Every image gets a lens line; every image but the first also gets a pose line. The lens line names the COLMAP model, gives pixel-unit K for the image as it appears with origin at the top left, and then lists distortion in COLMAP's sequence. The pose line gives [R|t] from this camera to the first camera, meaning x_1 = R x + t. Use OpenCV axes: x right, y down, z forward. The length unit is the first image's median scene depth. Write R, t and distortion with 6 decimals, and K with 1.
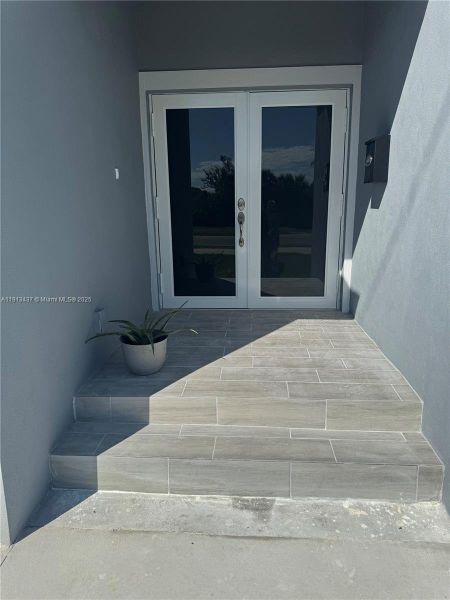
lens RADIAL K [[431.6, 0, 224.2], [0, 431.6, 304.0], [0, 0, 1]] dist [0.034202, -0.031513]
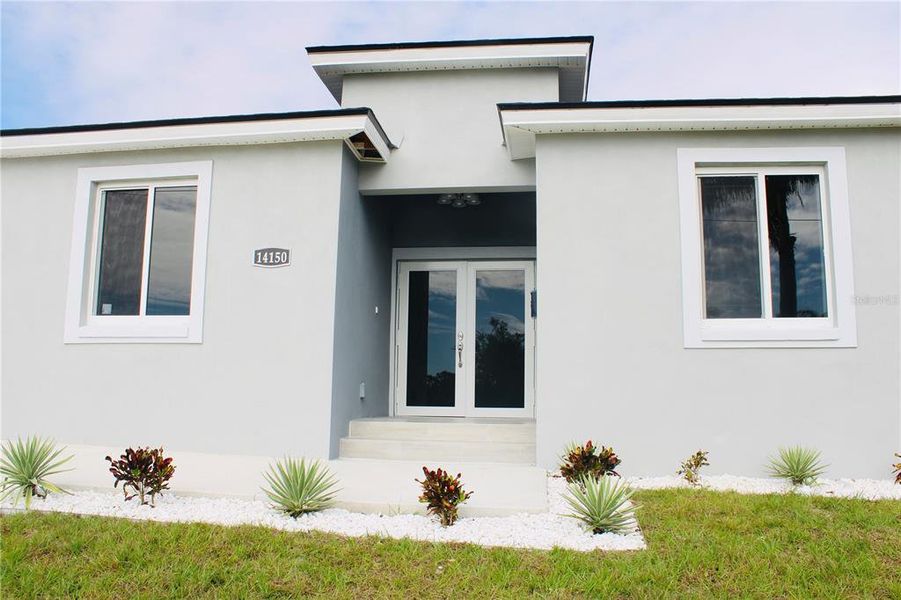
lens RADIAL K [[757.6, 0, 457.3], [0, 757.6, 297.5], [0, 0, 1]] dist [-0.114696, 0.032332]
pose [[0.997885, 0.022830, -0.060870, 0.168350], [-0.042278, 0.939168, -0.340845, 0.453656], [0.049385, 0.342698, 0.938147, -1.235724]]
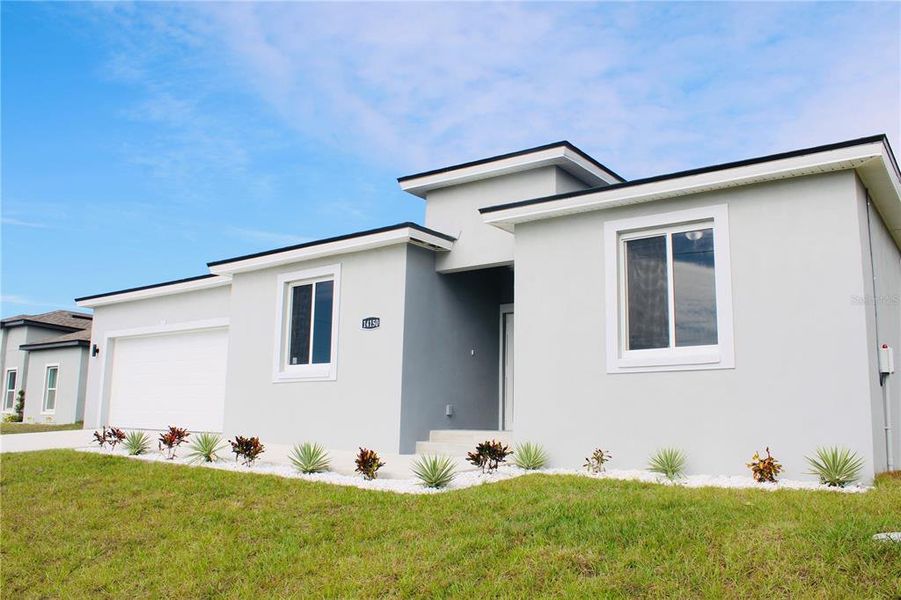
lens RADIAL K [[757.6, 0, 451.5], [0, 757.6, 296.8], [0, 0, 1]] dist [-0.114696, 0.032332]
pose [[0.837587, -0.060037, -0.542995, 1.290505], [-0.152332, 0.928854, -0.337677, 0.567841], [0.524636, 0.365549, 0.768850, -1.600919]]
